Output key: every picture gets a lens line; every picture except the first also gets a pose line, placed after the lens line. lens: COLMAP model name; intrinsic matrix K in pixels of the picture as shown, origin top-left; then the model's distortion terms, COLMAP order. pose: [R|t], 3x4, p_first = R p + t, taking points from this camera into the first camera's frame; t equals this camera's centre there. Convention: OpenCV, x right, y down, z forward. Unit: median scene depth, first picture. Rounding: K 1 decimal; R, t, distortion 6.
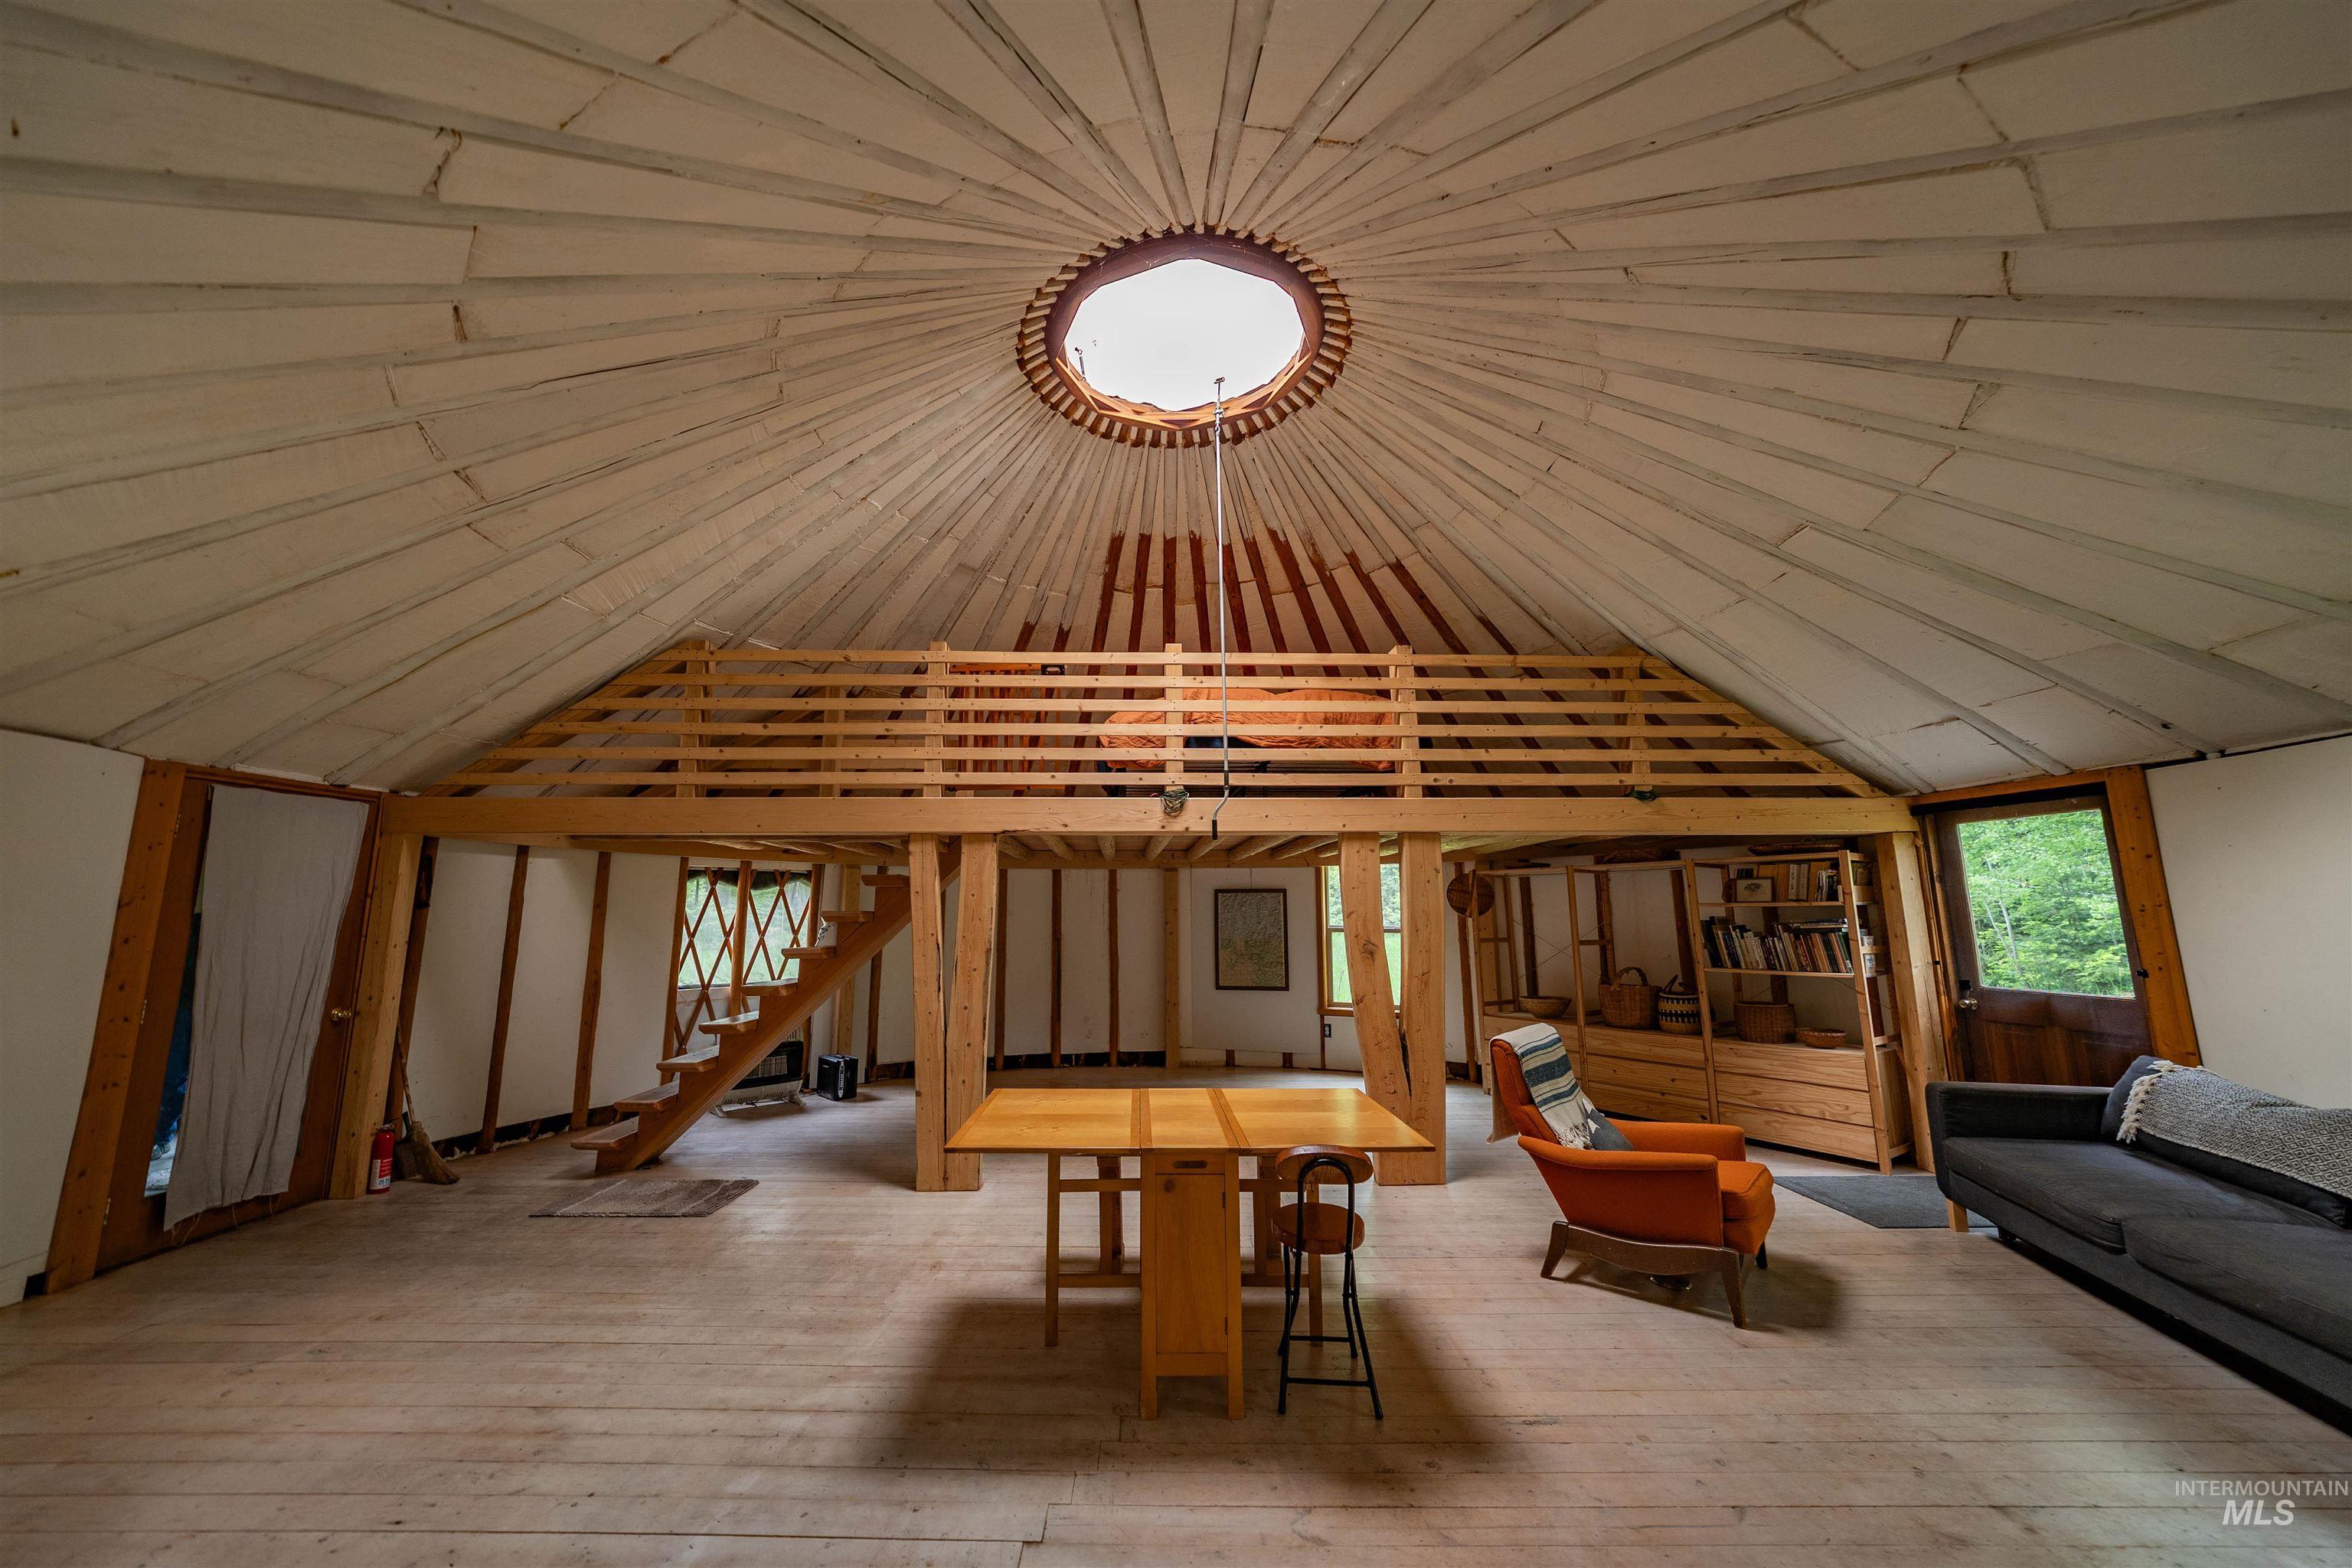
lens RADIAL K [[811.2, 0, 1163.3], [0, 811.2, 775.5], [0, 0, 1]] dist [-0.005192, 0.000040]
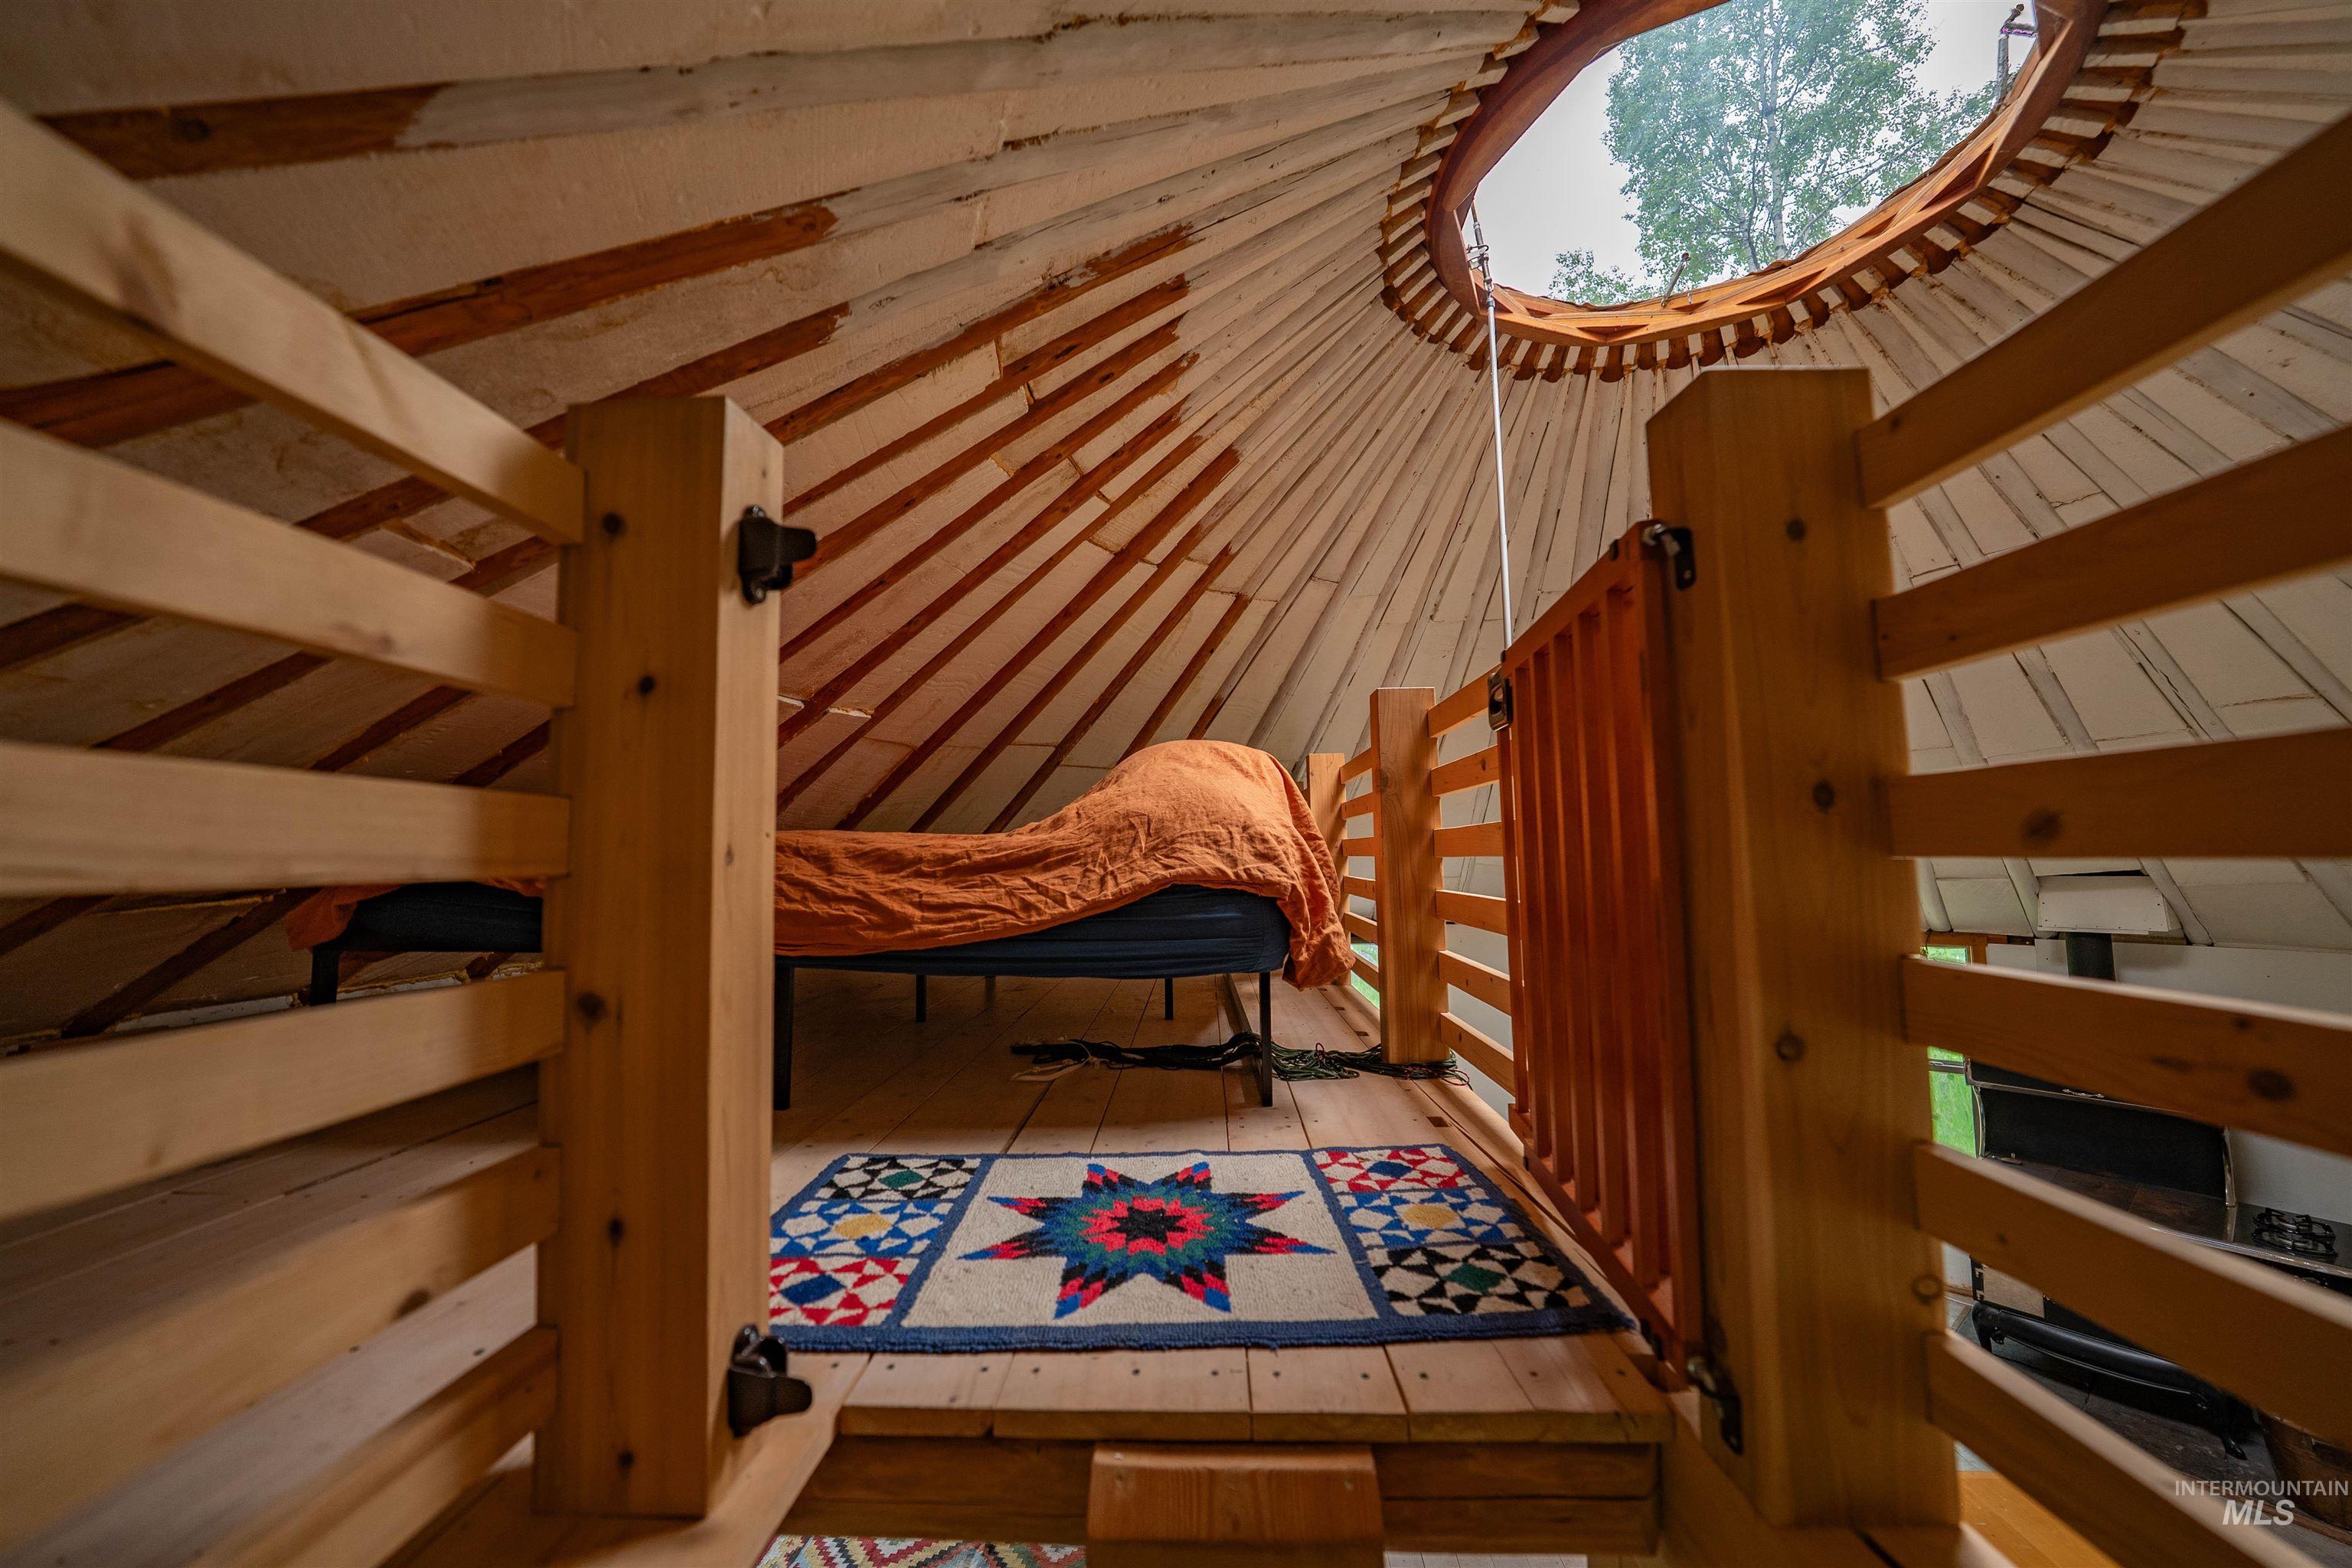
lens RADIAL K [[819.2, 0, 1148.5], [0, 819.2, 815.4], [0, 0, 1]] dist [-0.016811, -0.000012]
pose [[0.121825, 0.042386, 0.991646, -0.432522], [-0.163106, 0.986360, -0.022122, -0.065353], [-0.979058, -0.159049, 0.127077, 1.091998]]
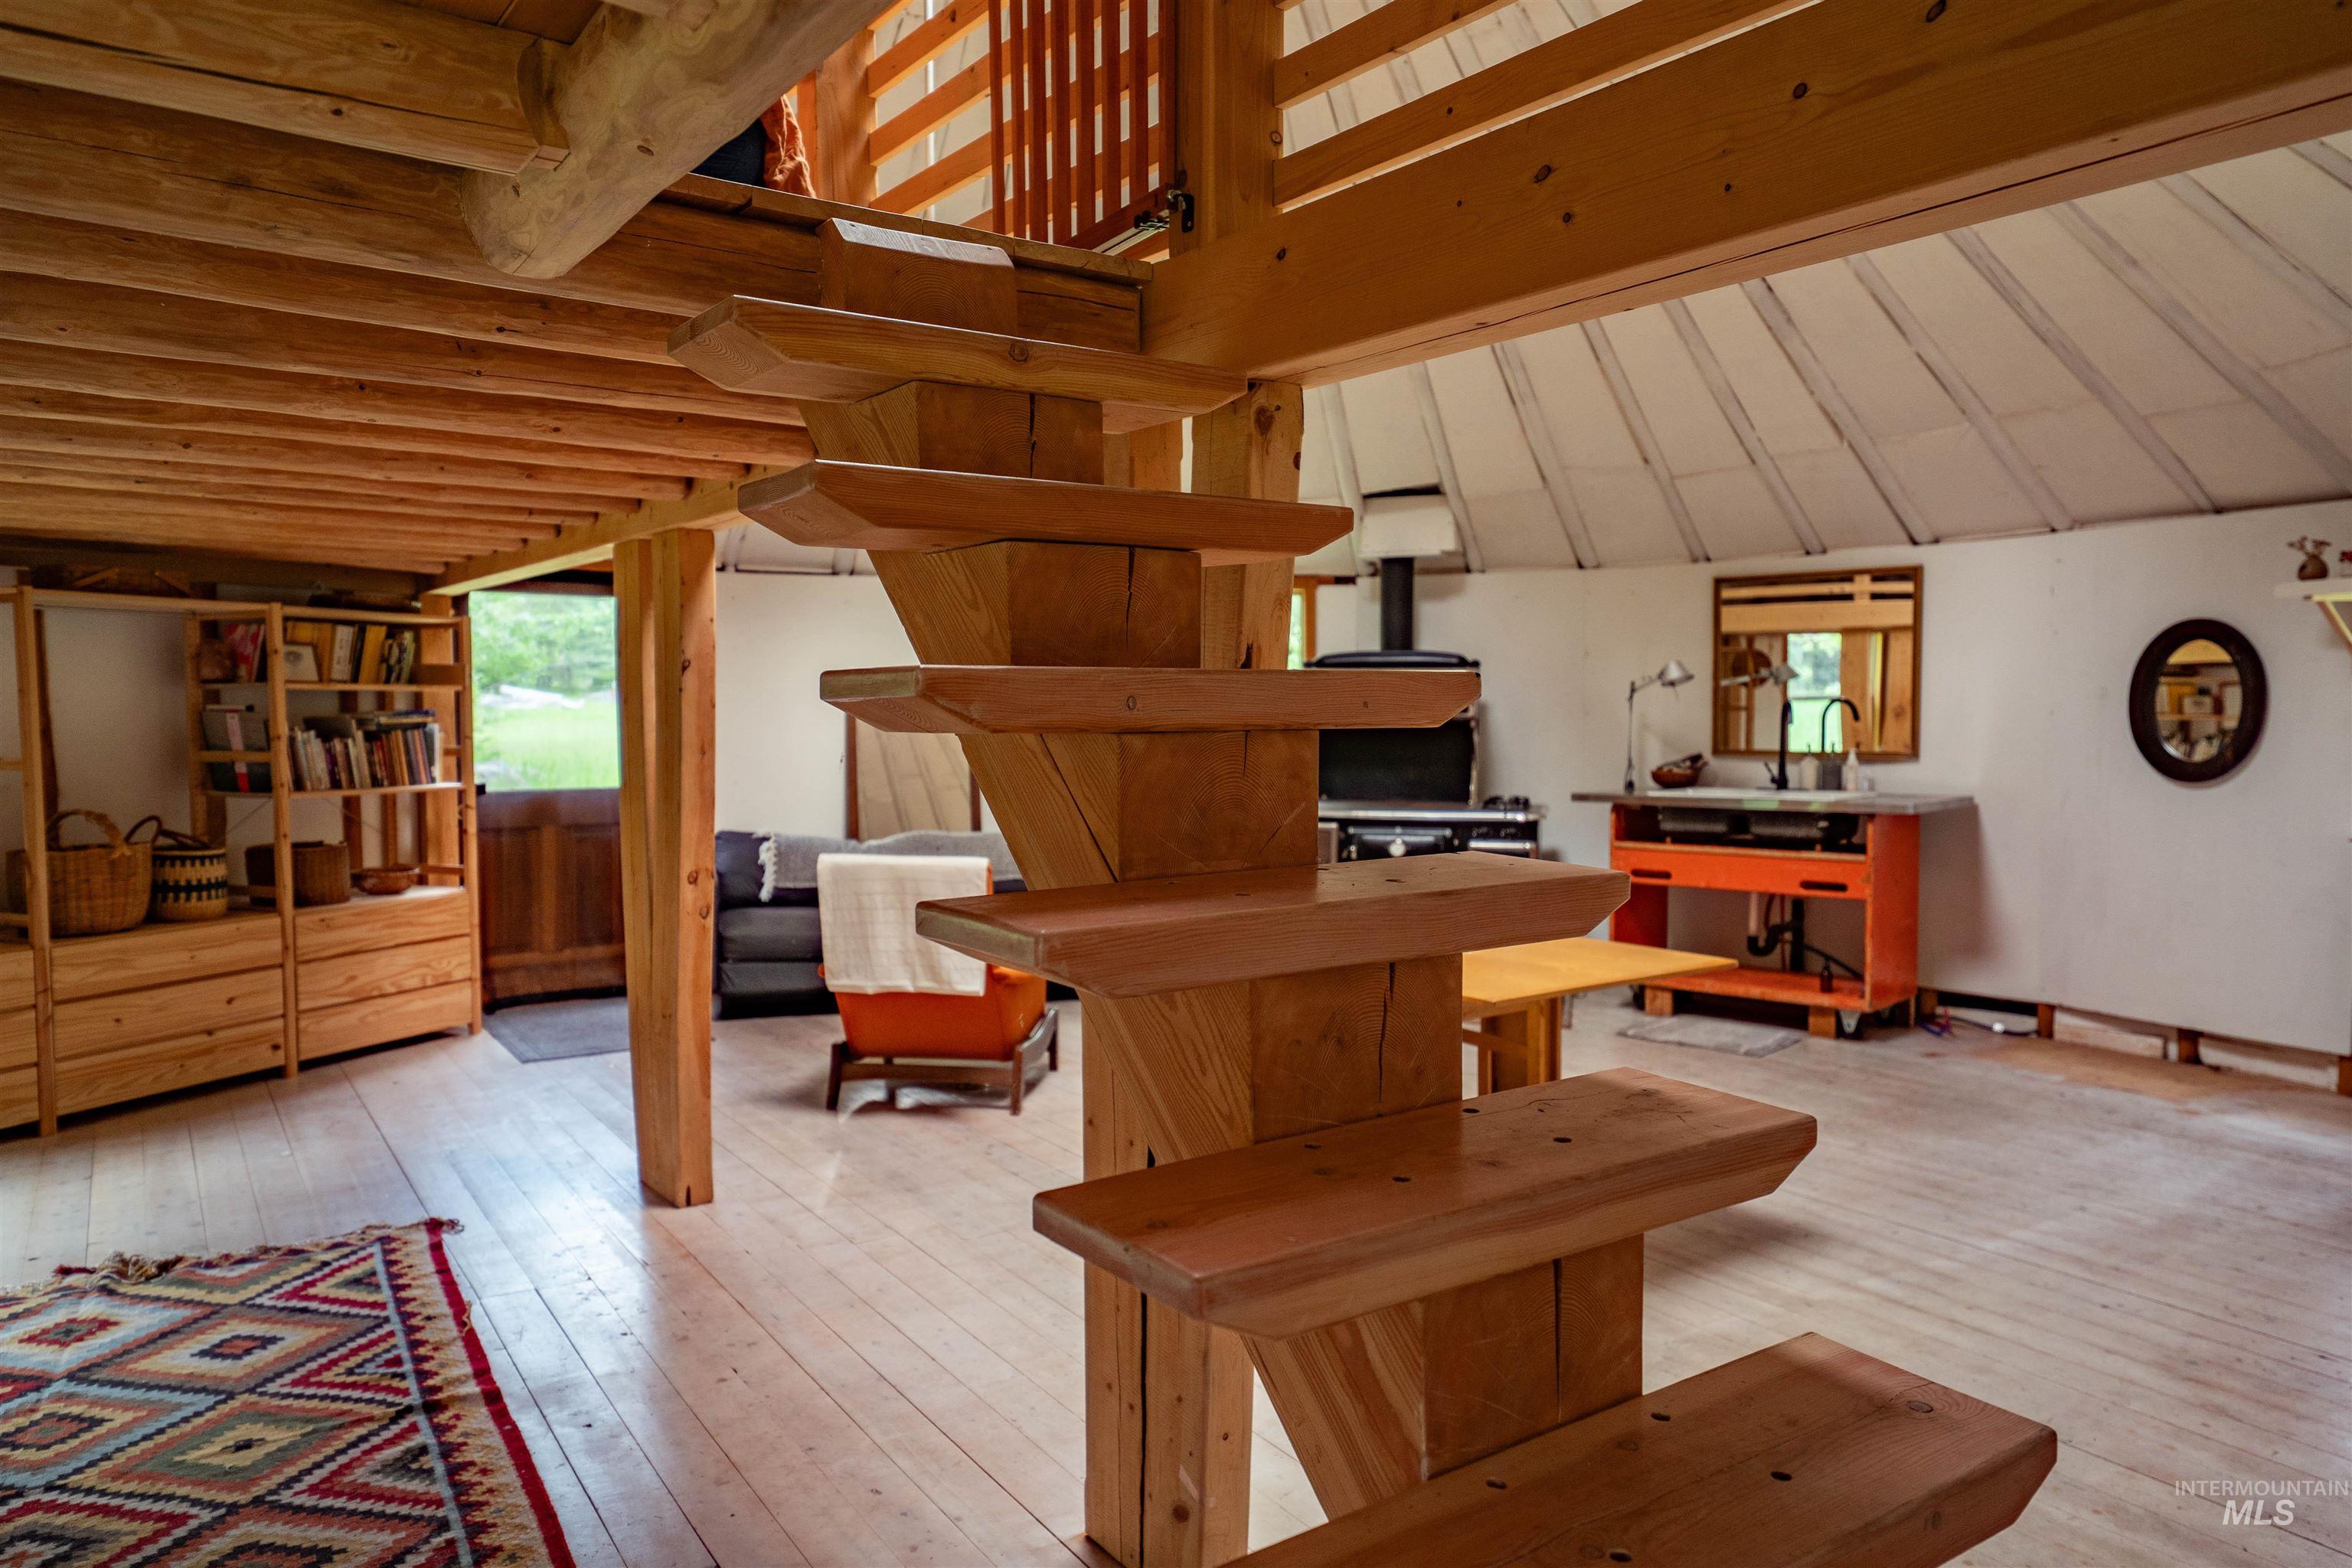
lens RADIAL K [[1580.4, 0, 1095.8], [0, 1580.4, 778.5], [0, 0, 1]] dist [0.035026, 0.000038]
pose [[-0.510175, -0.039356, 0.859170, -0.690319], [-0.146661, 0.988302, -0.041817, 0.214348], [-0.847474, -0.147341, -0.509979, 1.240159]]
